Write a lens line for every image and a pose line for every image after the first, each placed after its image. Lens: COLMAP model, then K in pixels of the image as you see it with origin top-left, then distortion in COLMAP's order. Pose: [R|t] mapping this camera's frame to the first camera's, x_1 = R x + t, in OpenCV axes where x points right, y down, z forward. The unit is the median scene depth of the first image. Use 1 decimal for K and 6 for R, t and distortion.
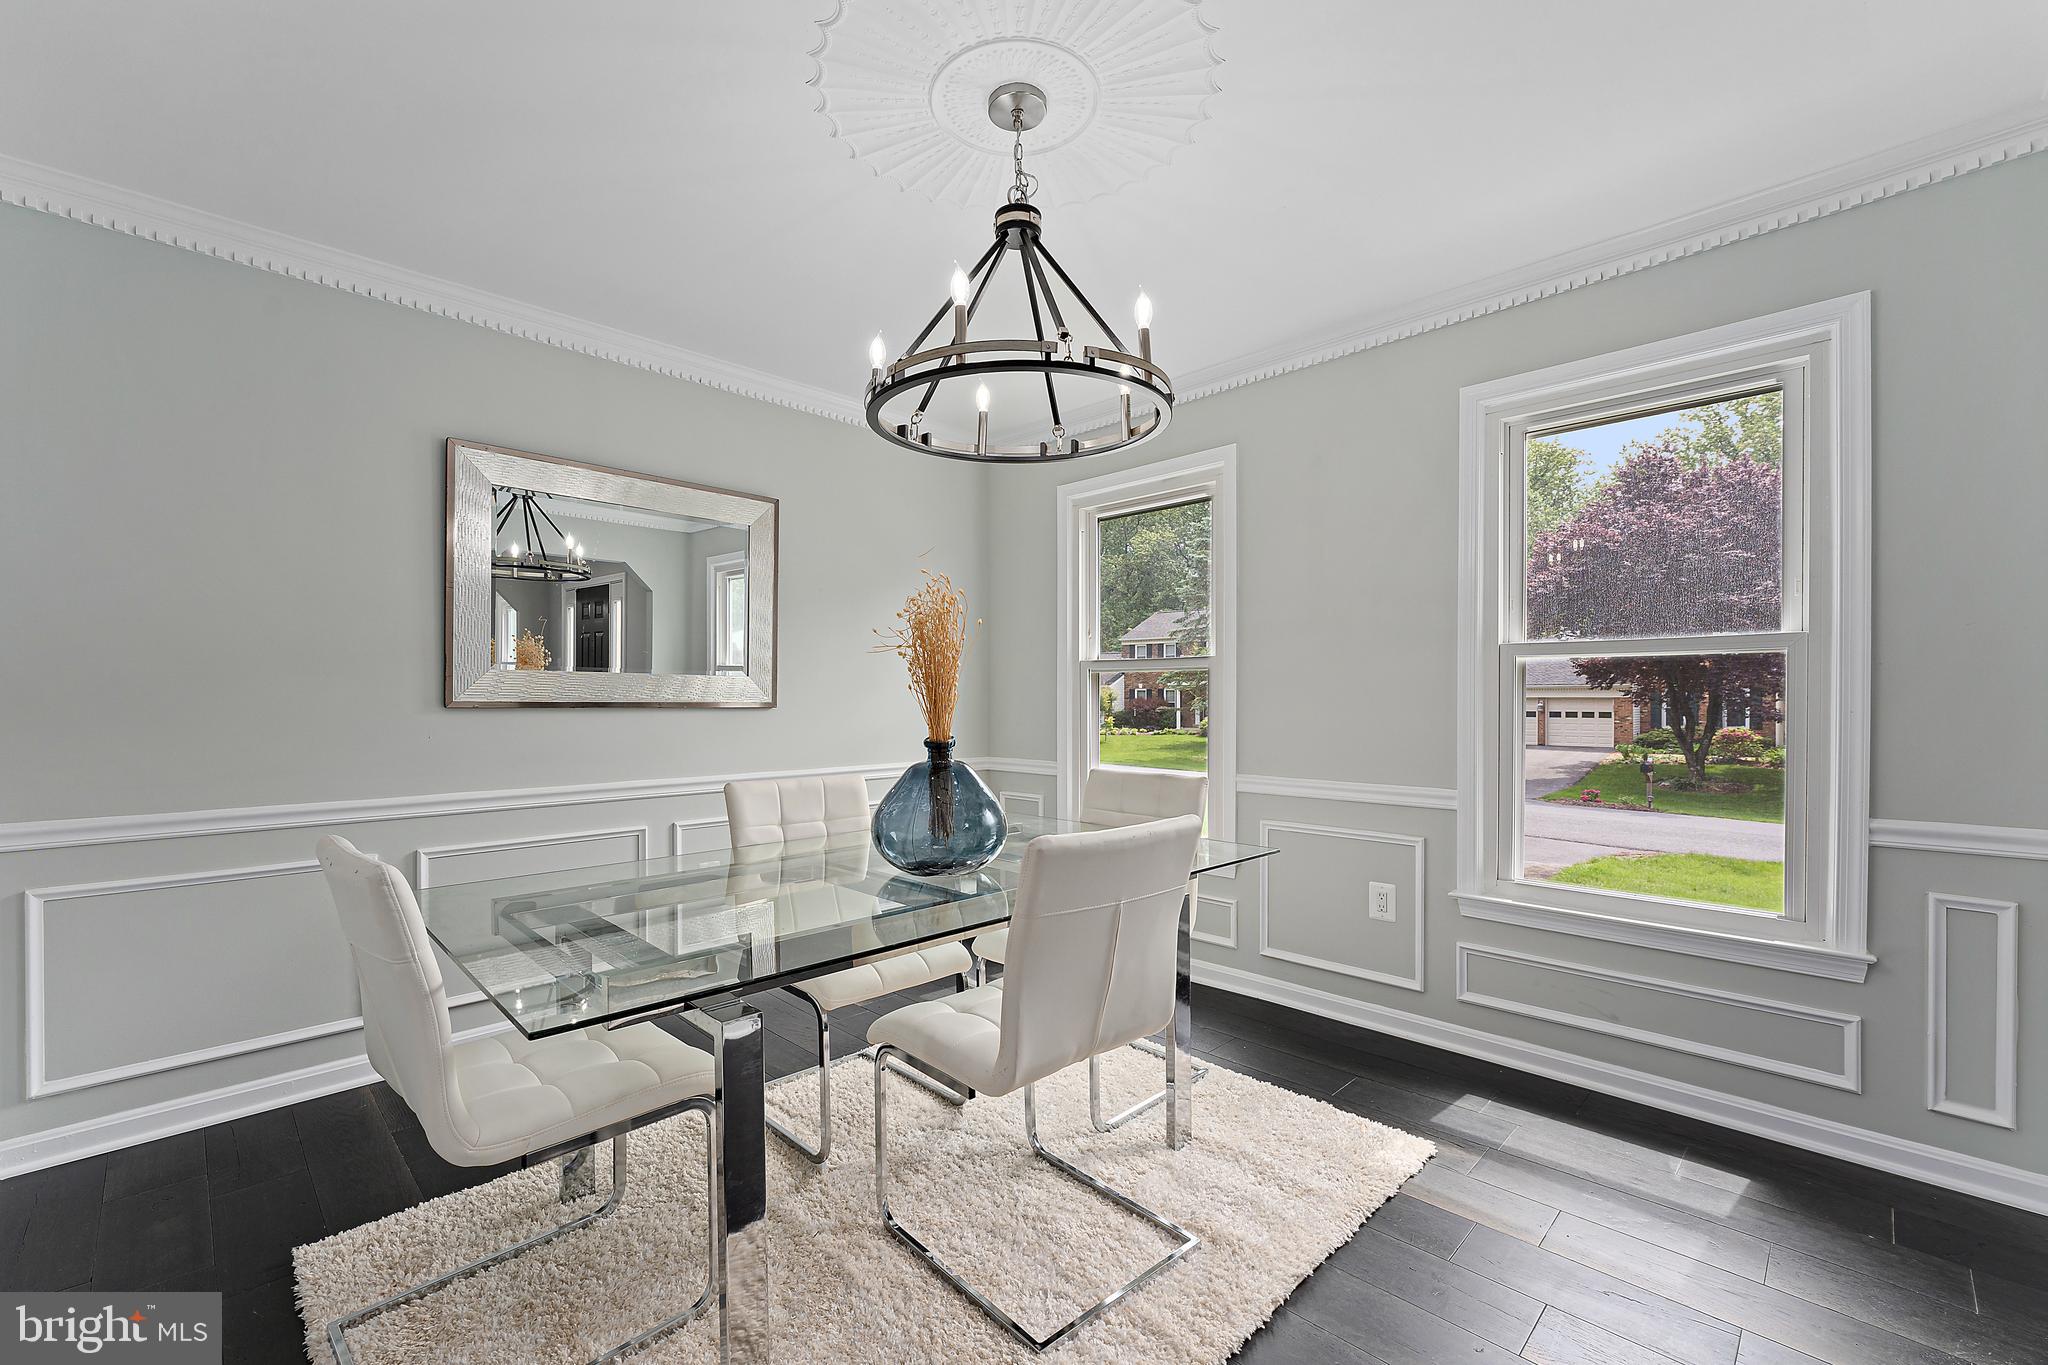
lens RADIAL K [[824.8, 0, 1031.8], [0, 824.8, 683.2], [0, 0, 1]] dist [0.002668, -0.000425]
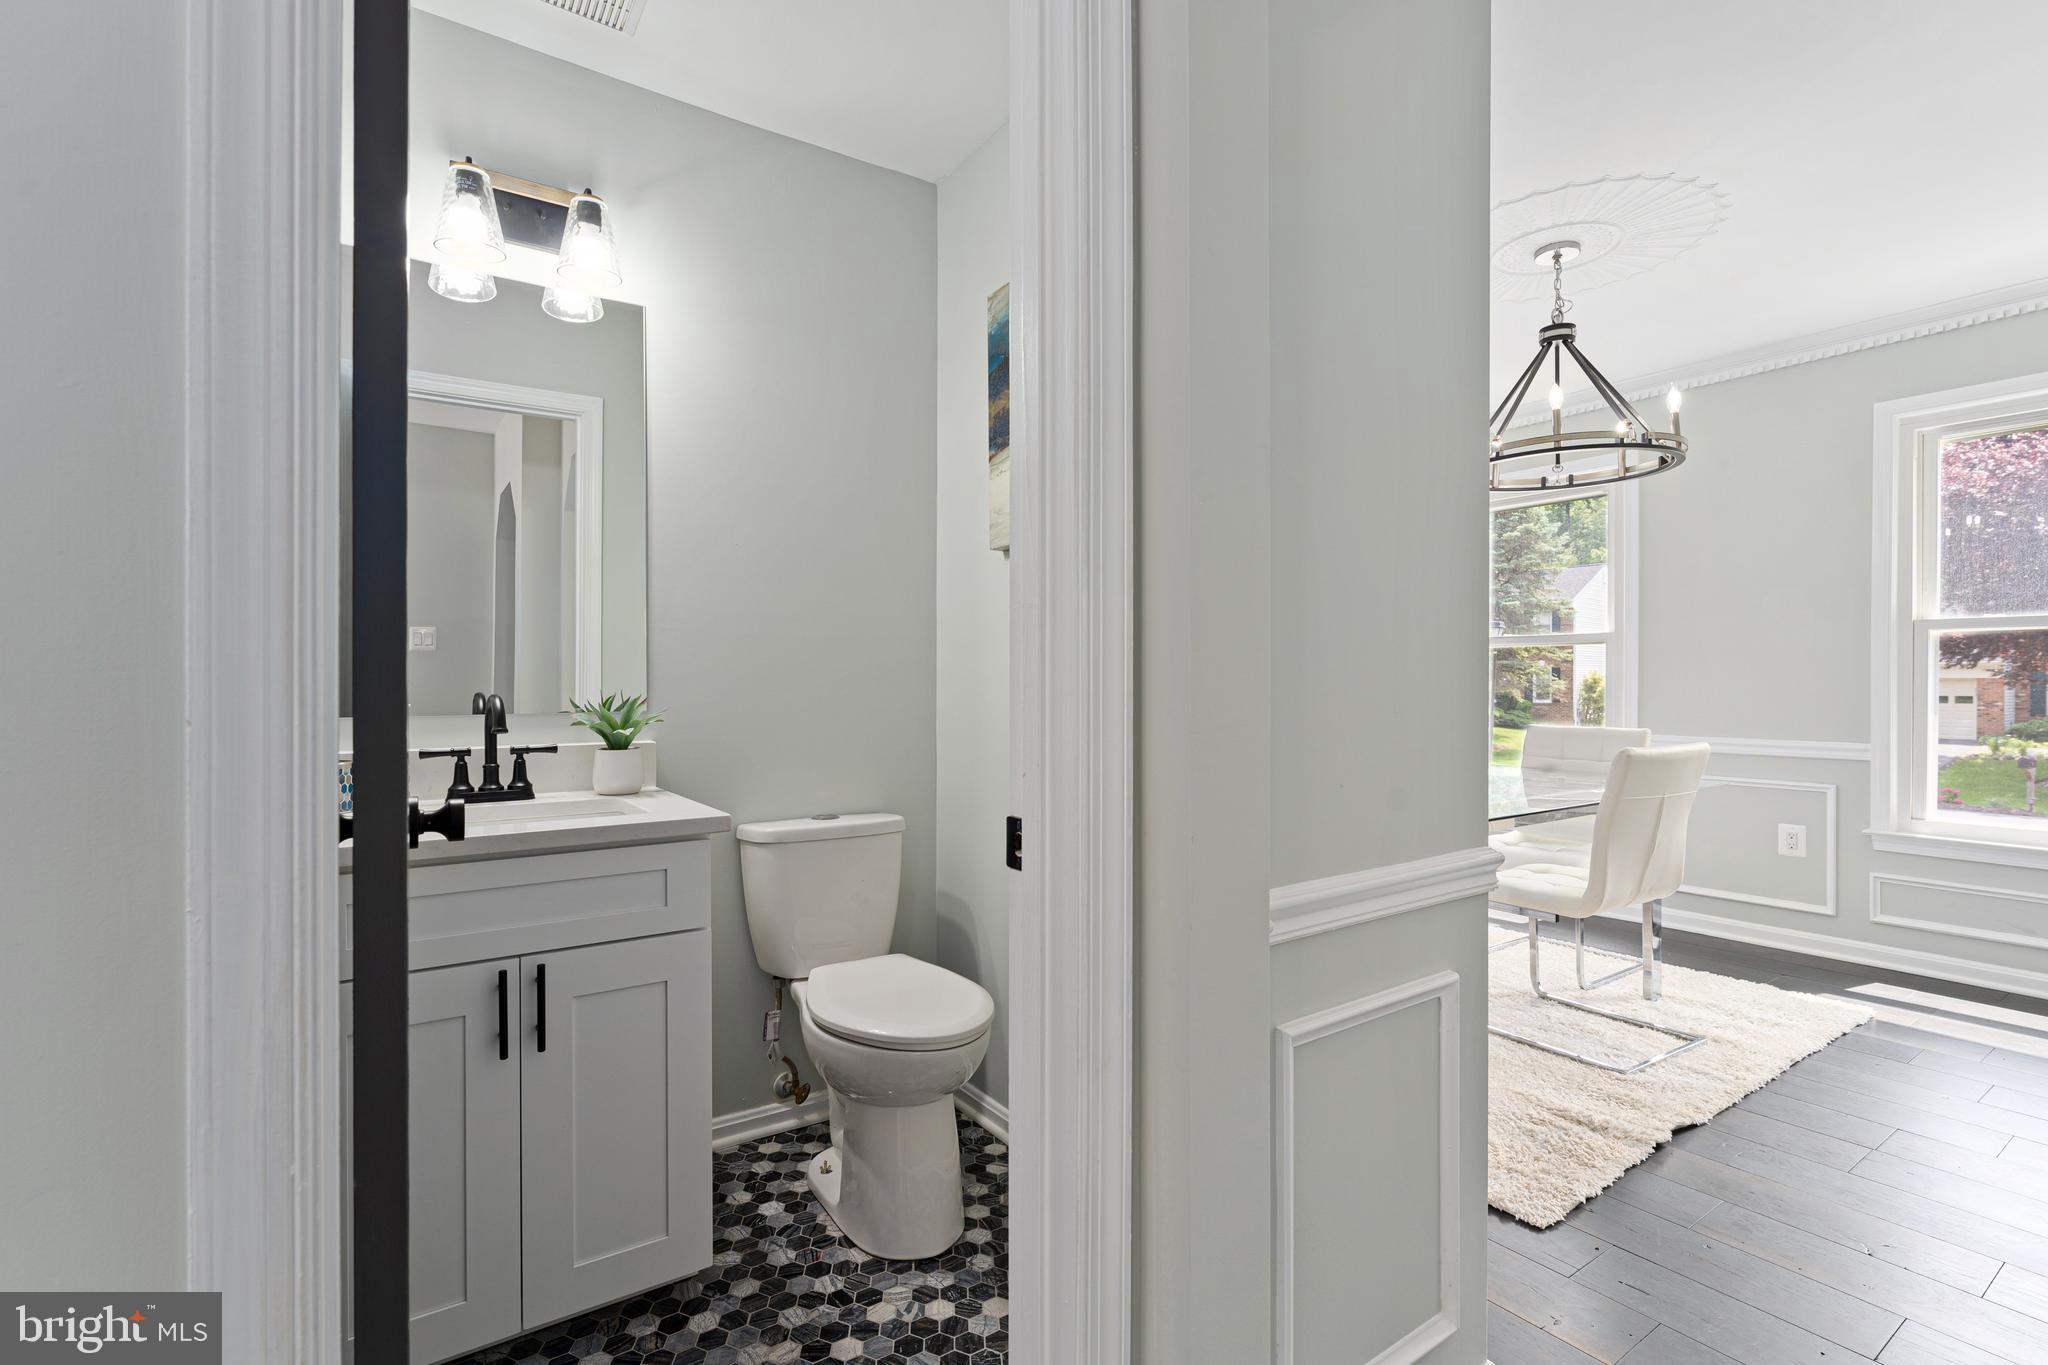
lens RADIAL K [[943.4, 0, 1032.4], [0, 943.4, 669.9], [0, 0, 1]] dist [0.012708, -0.000783]
pose [[0.987179, -0.001496, -0.159610, -0.439698], [0.002478, 0.999979, 0.005956, 0.011381], [0.159597, -0.006275, 0.987162, -0.523510]]
